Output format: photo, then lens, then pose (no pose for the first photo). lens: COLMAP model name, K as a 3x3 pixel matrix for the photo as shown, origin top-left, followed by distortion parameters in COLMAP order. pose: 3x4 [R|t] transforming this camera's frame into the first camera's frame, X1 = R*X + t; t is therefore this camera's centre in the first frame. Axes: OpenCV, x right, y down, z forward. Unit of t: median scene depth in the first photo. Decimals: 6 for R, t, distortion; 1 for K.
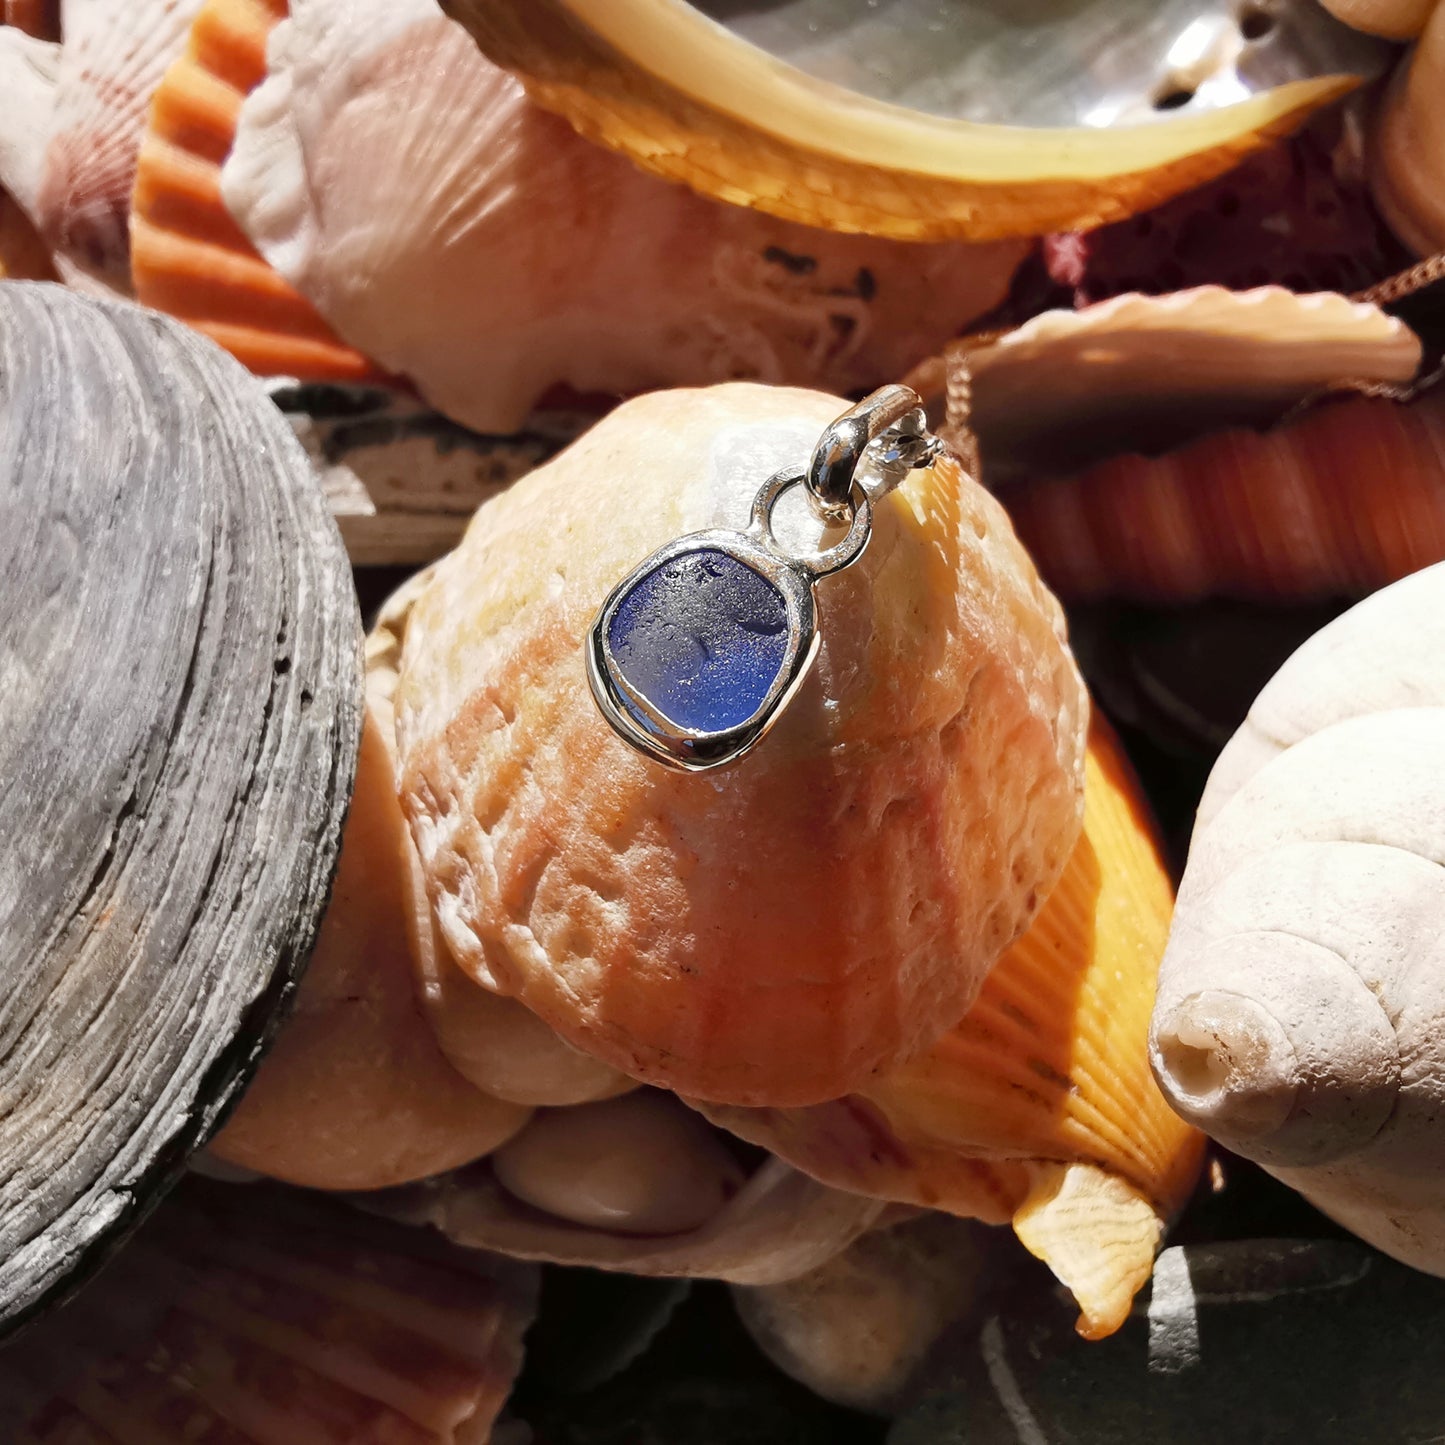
lens RADIAL K [[1598.7, 0, 723.2], [0, 1598.7, 722.5], [0, 0, 1]] dist [-0.045617, 0.000000]
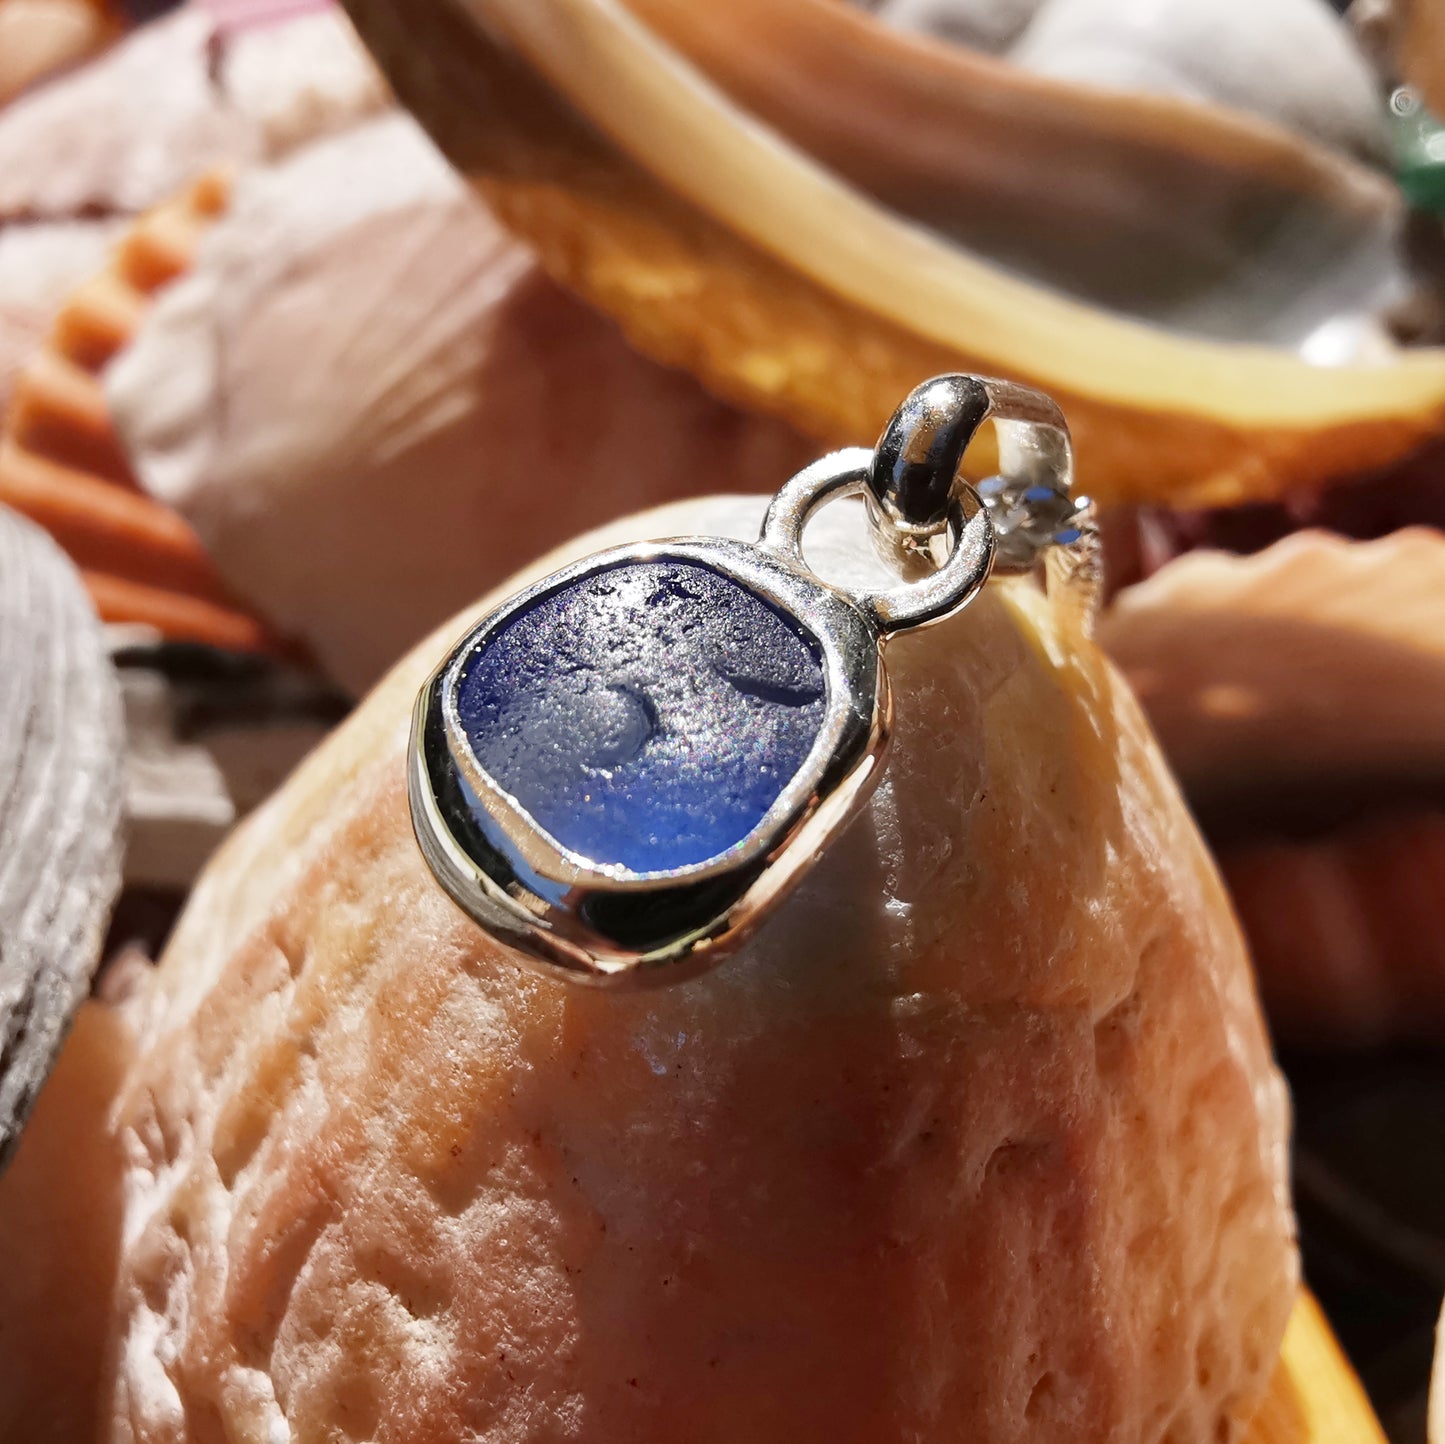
lens RADIAL K [[1598.7, 0, 700.6], [0, 1598.7, 749.5], [0, 0, 1]] dist [-0.045617, 0.000000]
pose [[0.996860, 0.074956, -0.025524, 0.014158], [-0.079151, 0.934186, -0.347897, 0.110872], [-0.002233, 0.348825, 0.937185, 0.474670]]
